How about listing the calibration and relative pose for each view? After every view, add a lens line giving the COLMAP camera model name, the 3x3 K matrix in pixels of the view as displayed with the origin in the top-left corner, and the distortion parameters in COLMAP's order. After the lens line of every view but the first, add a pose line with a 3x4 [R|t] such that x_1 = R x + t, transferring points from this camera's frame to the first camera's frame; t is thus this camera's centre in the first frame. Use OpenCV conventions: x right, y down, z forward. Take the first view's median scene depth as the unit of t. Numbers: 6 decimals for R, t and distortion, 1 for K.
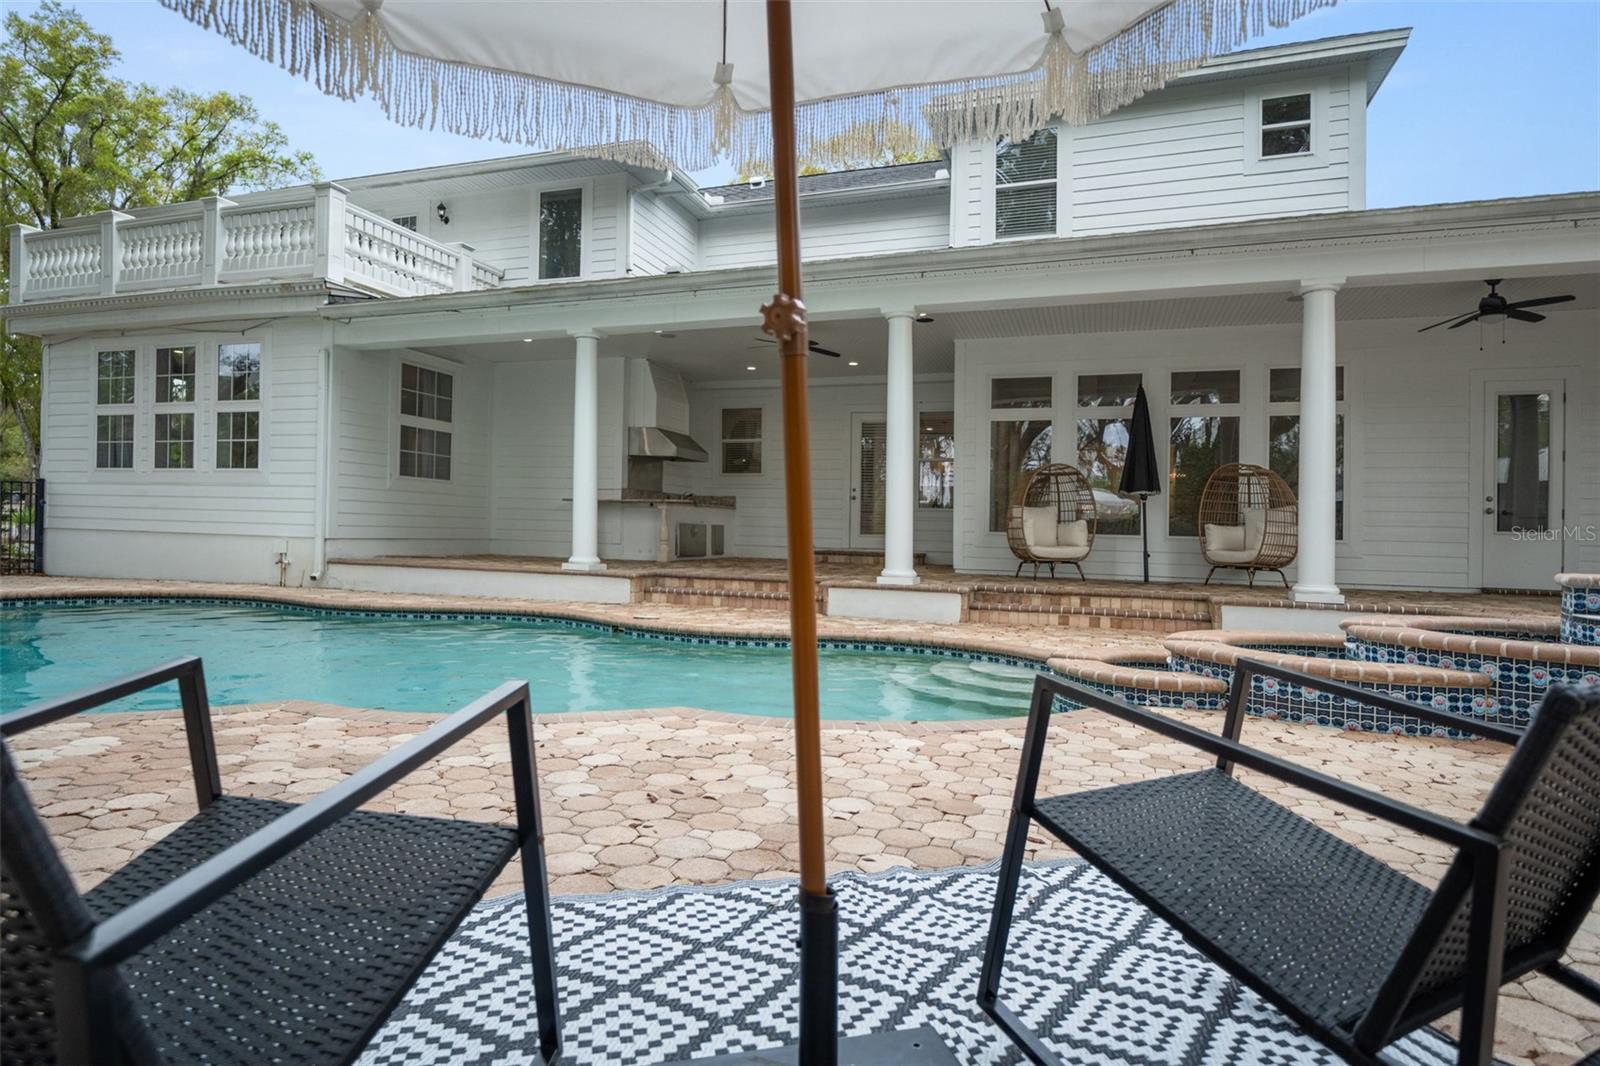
lens RADIAL K [[875.6, 0, 800.0], [0, 875.6, 533.0], [0, 0, 1]] dist [0.000365, 0.001280]
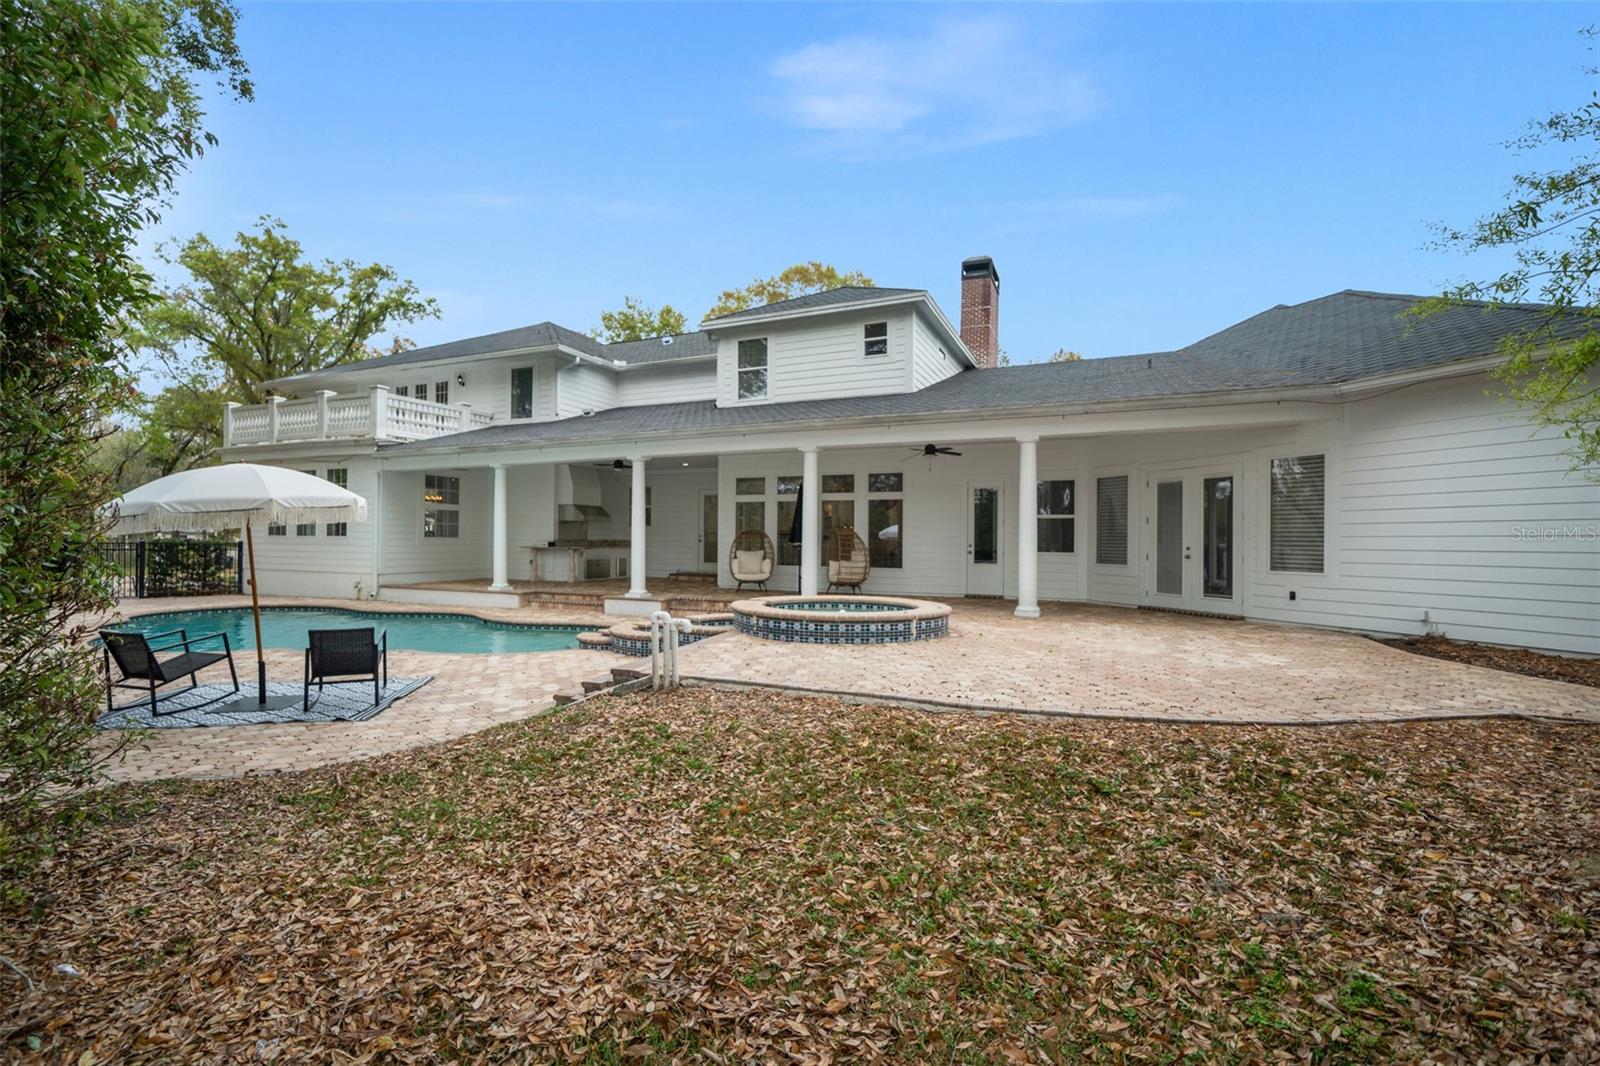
lens RADIAL K [[694.4, 0, 800.0], [0, 694.4, 533.0], [0, 0, 1]] dist [-0.000989, -0.000125]
pose [[0.997123, -0.020841, -0.072874, 0.406672], [0.020170, 0.999747, -0.009944, -0.043770], [0.073062, 0.008446, 0.997292, -0.360177]]
